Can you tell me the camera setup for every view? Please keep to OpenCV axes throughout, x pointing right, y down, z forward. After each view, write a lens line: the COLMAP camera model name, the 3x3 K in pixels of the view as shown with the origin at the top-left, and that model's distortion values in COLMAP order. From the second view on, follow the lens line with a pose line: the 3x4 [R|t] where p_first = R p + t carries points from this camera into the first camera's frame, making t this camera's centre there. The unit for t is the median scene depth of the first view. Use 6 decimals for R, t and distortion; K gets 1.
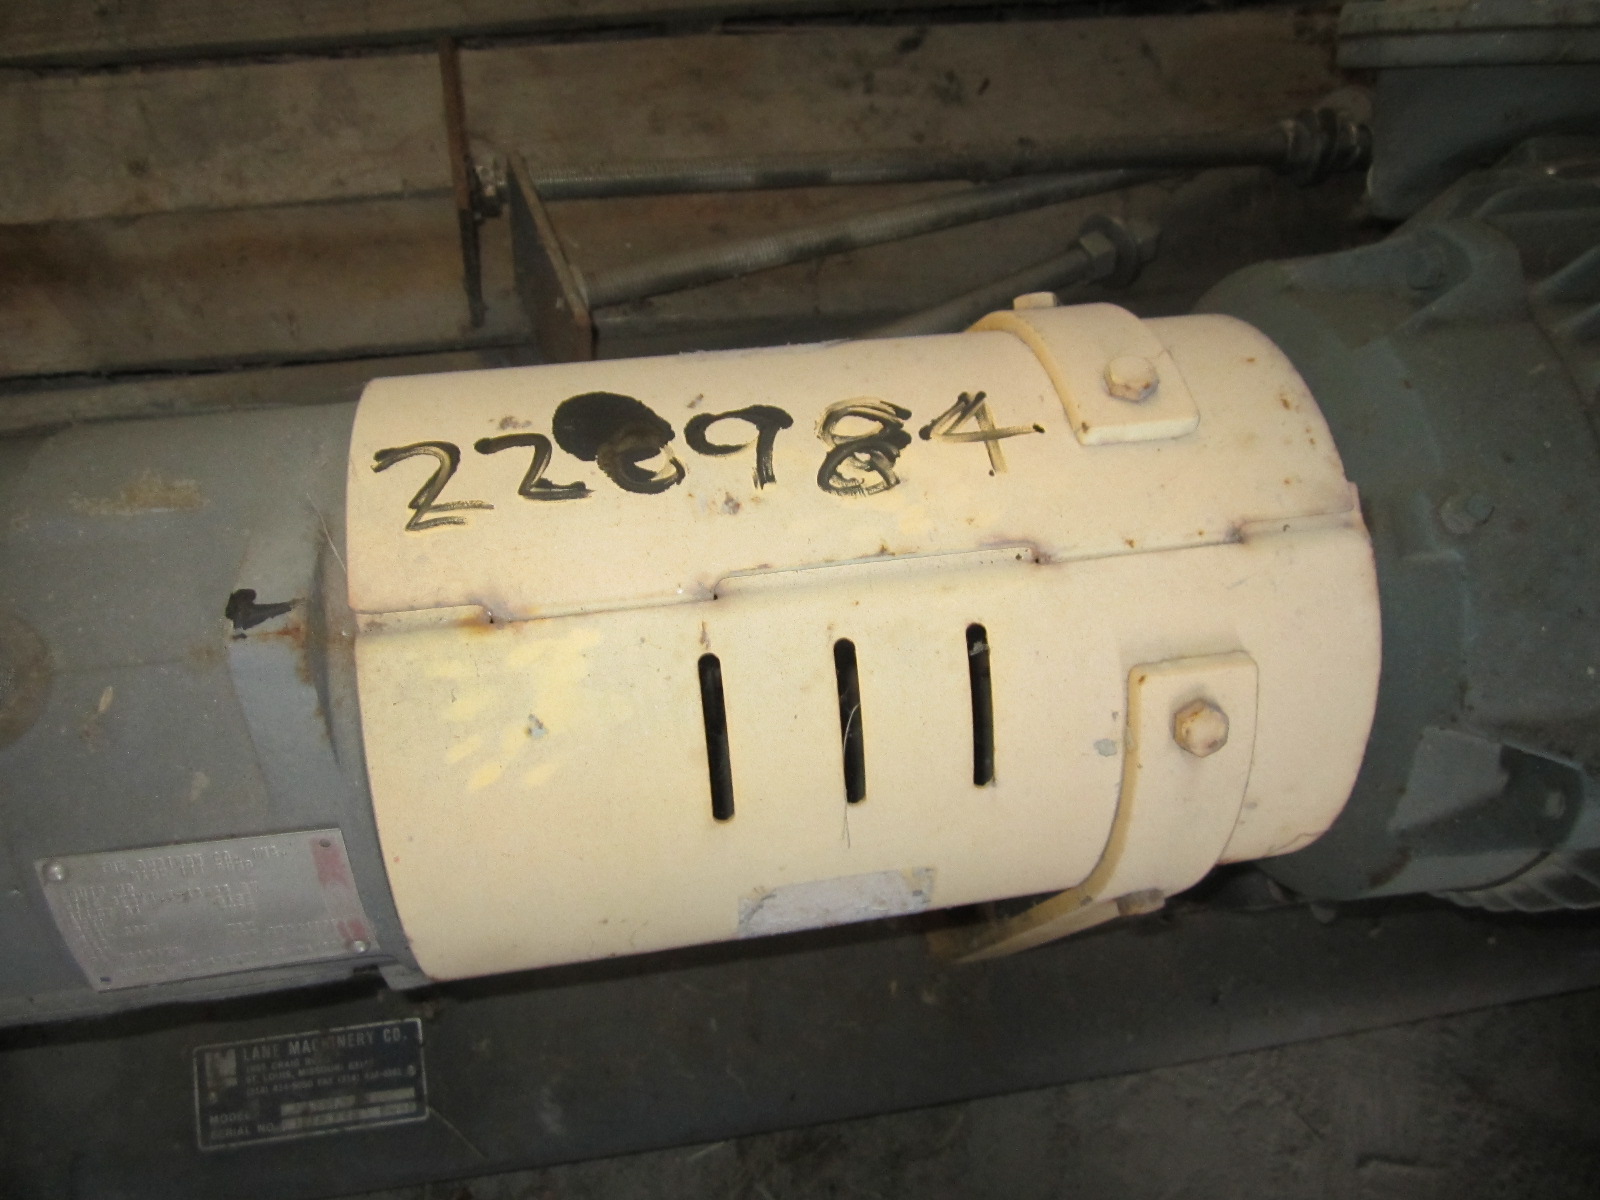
lens RADIAL K [[1319.8, 0, 800.0], [0, 1319.8, 600.0], [0, 0, 1]] dist [-0.019795, -0.008401]
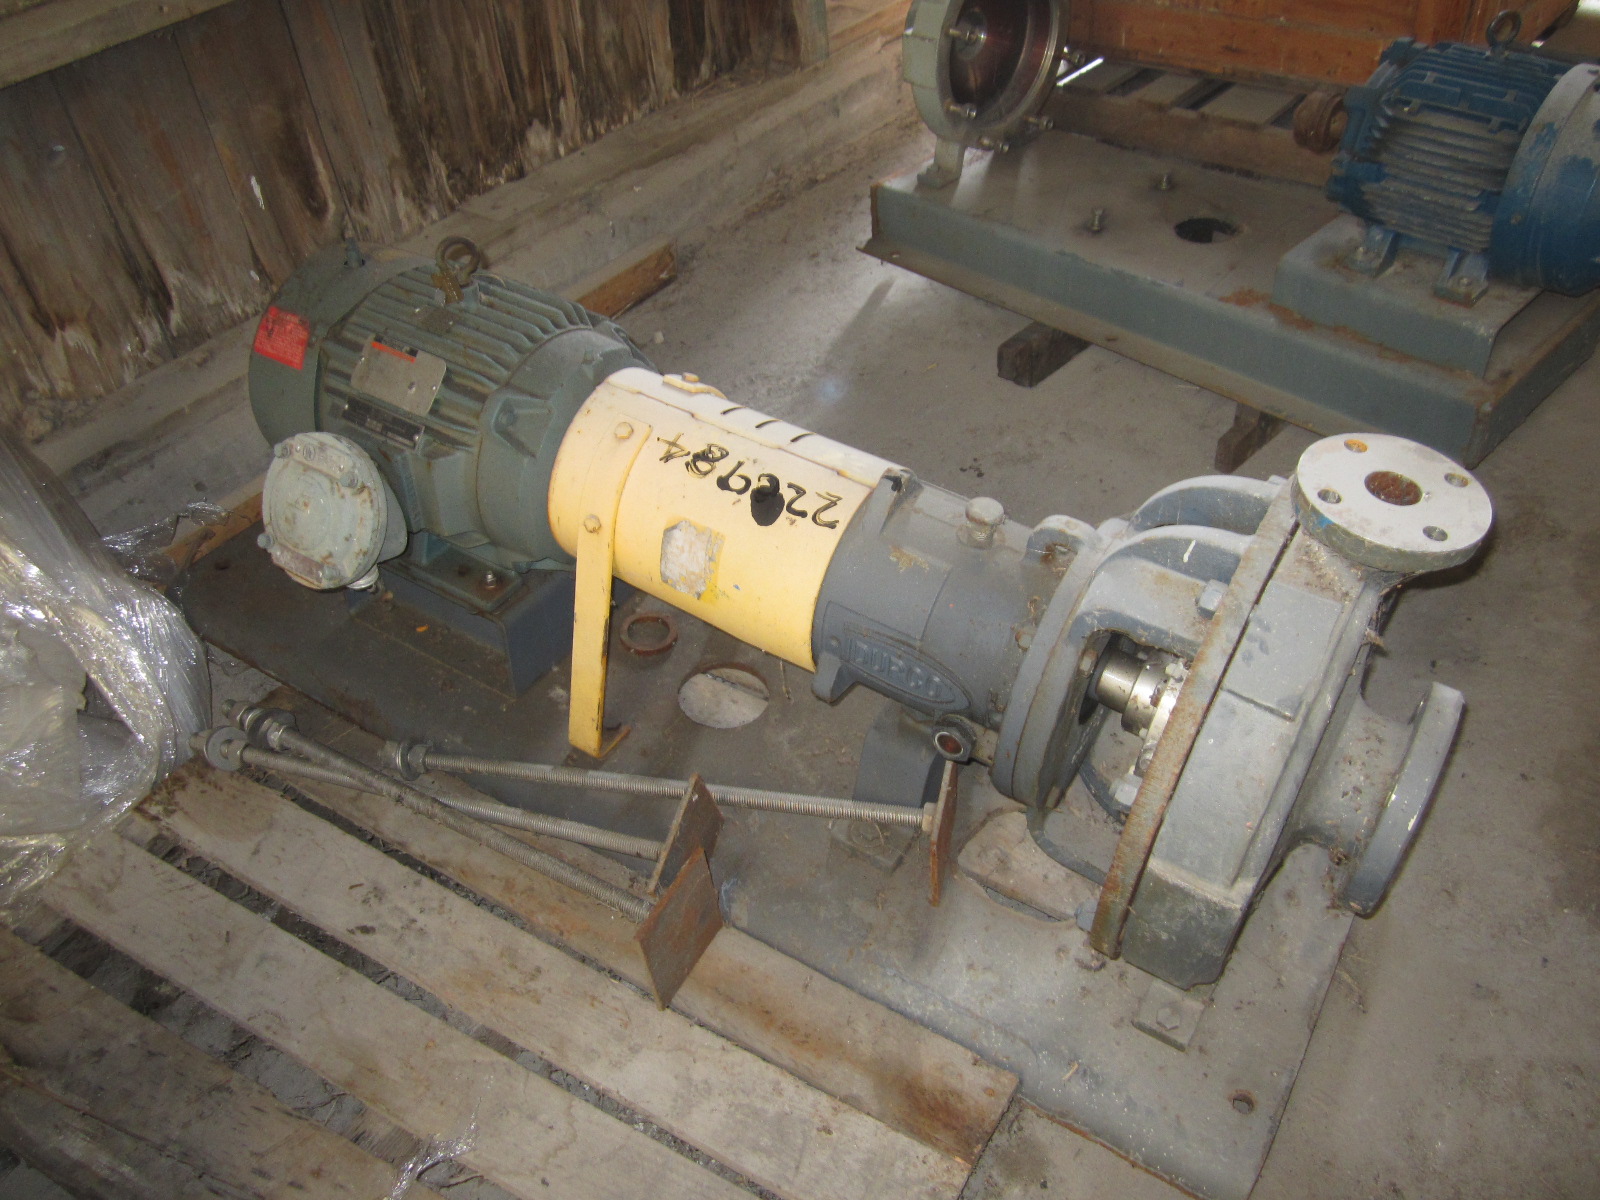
lens RADIAL K [[1319.8, 0, 800.0], [0, 1319.8, 600.0], [0, 0, 1]] dist [-0.019795, -0.008401]
pose [[-0.779145, -0.510565, 0.363669, -1.371311], [0.578989, -0.363840, 0.729653, -2.296755], [-0.240218, 0.779066, 0.579095, -0.555803]]
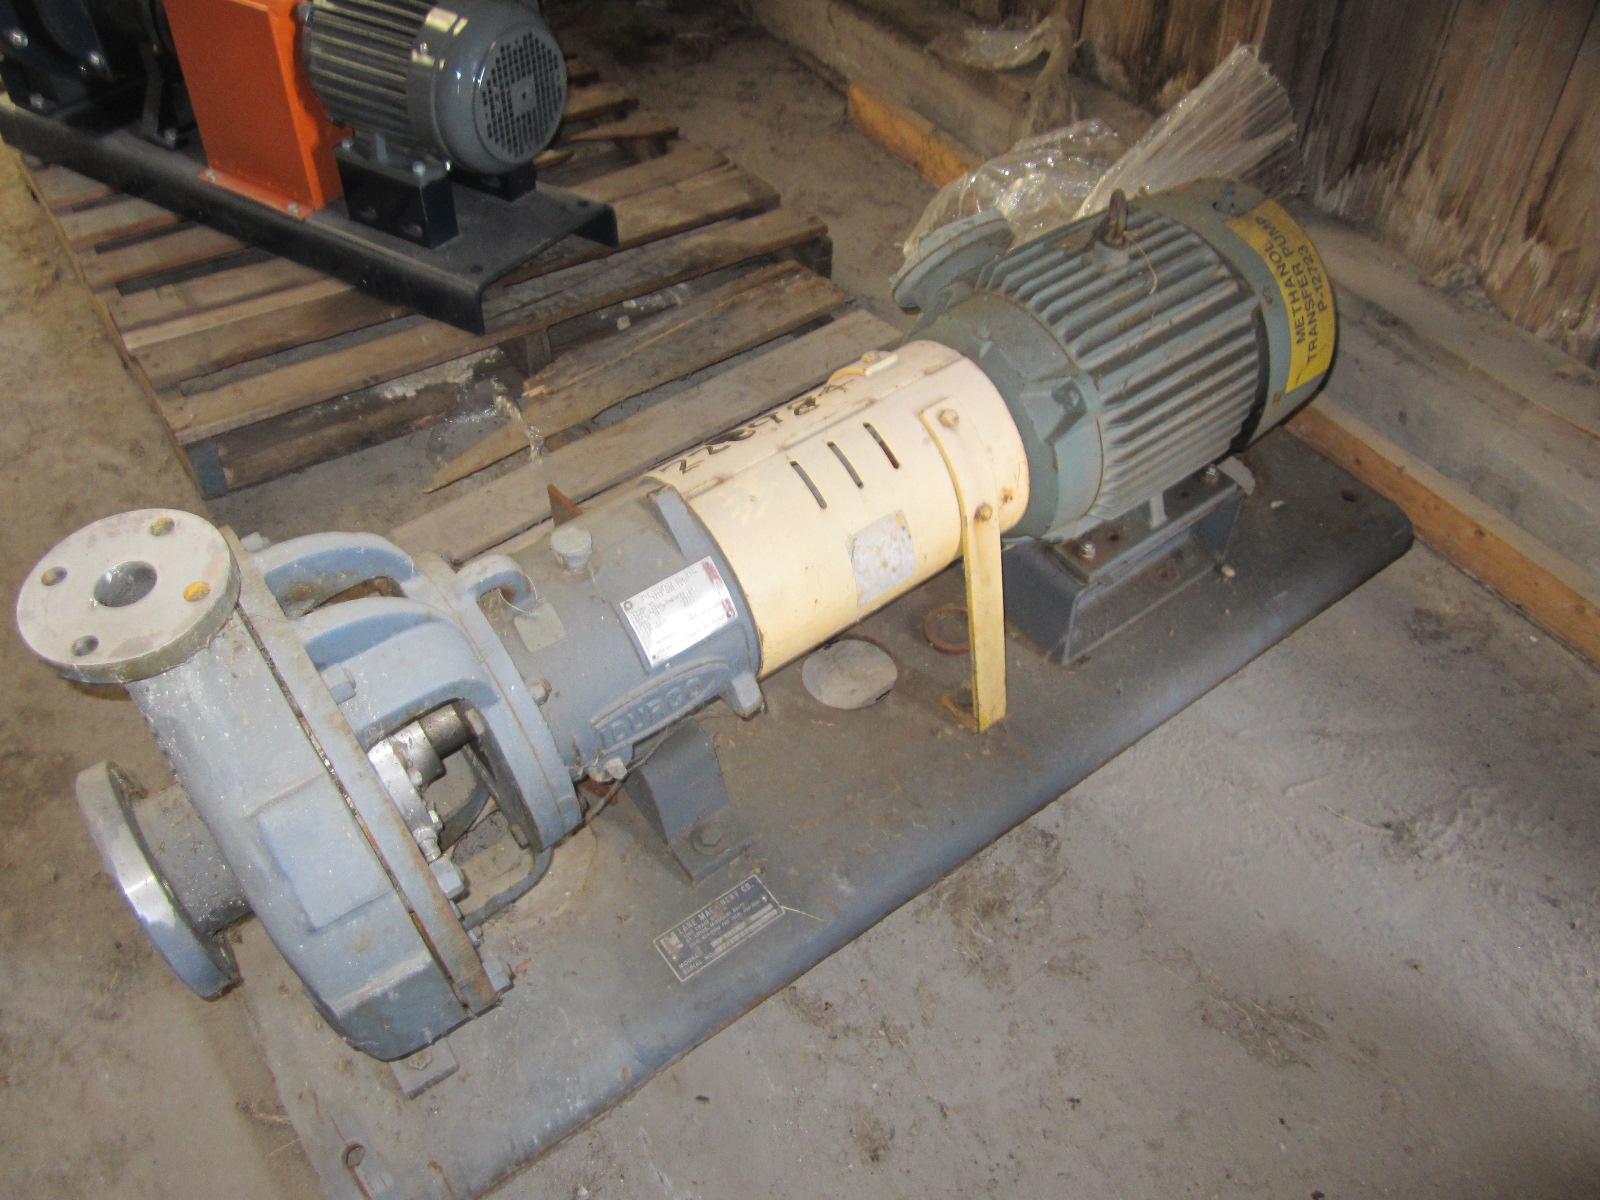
lens RADIAL K [[1307.6, 0, 800.0], [0, 1307.6, 600.0], [0, 0, 1]] dist [-0.026008, 0.005346]
pose [[0.870542, -0.451377, 0.195997, -0.729433], [0.489693, 0.755322, -0.435535, 1.488747], [0.048550, 0.475130, 0.878575, -1.365387]]
